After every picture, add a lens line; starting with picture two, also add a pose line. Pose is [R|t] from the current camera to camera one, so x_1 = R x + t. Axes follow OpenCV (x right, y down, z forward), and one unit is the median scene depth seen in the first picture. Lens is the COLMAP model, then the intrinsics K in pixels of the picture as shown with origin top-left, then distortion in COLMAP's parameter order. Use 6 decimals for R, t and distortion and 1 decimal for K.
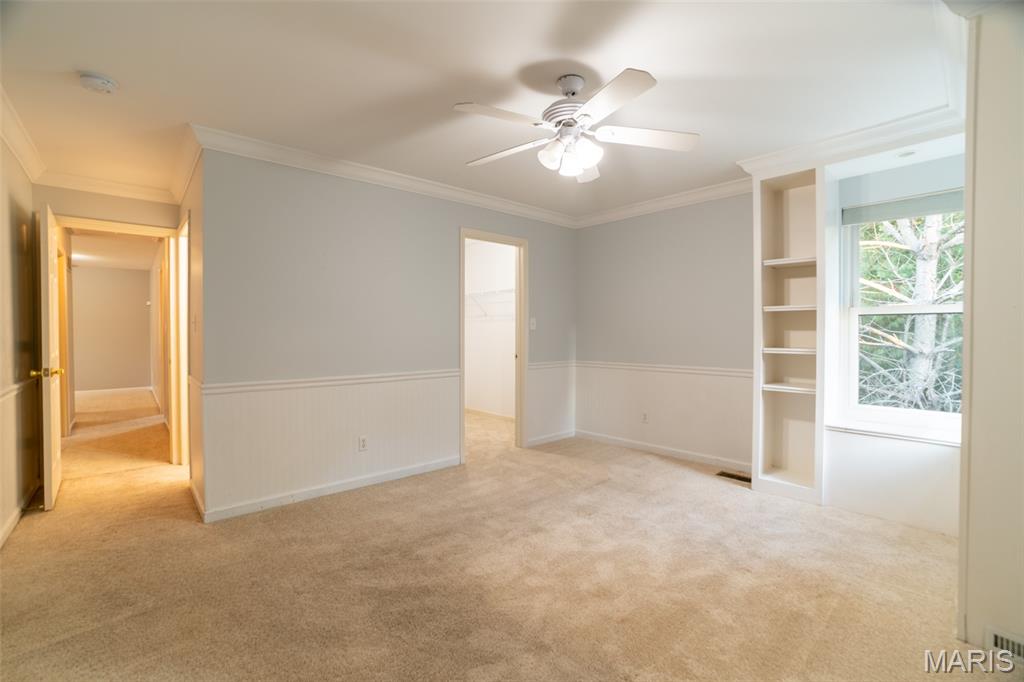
lens RADIAL K [[455.5, 0, 513.3], [0, 455.5, 339.3], [0, 0, 1]] dist [-0.032708, 0.002246]
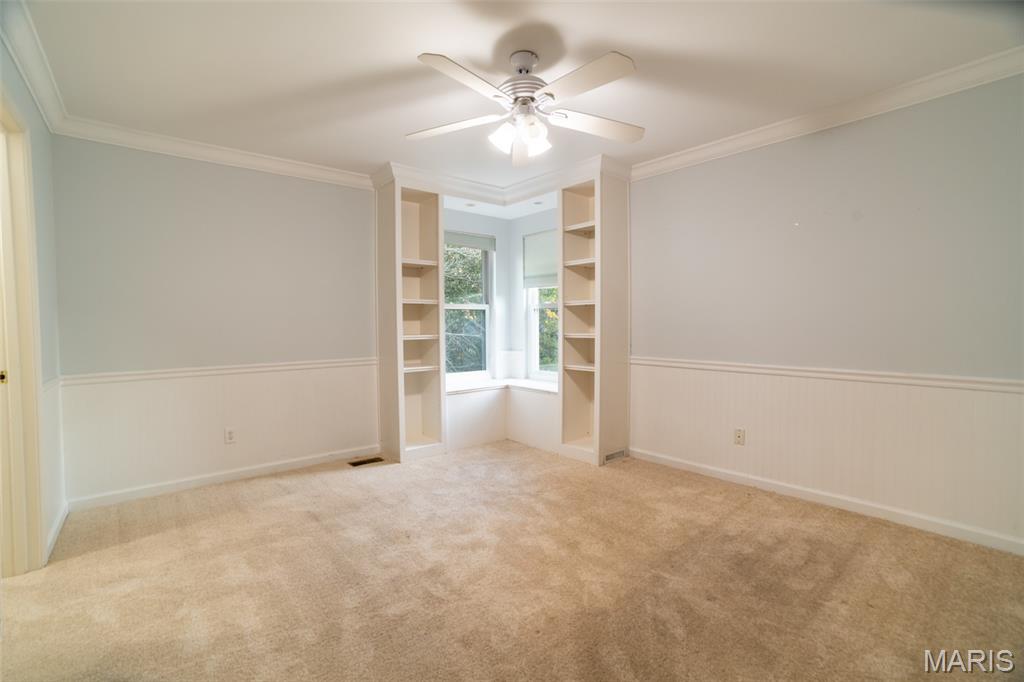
lens RADIAL K [[455.5, 0, 513.3], [0, 455.5, 338.5], [0, 0, 1]] dist [-0.032708, 0.002246]
pose [[0.031628, -0.030603, 0.999031, -0.649808], [0.021835, 0.999314, 0.029921, -0.001890], [-0.999261, 0.020867, 0.032275, 0.765925]]
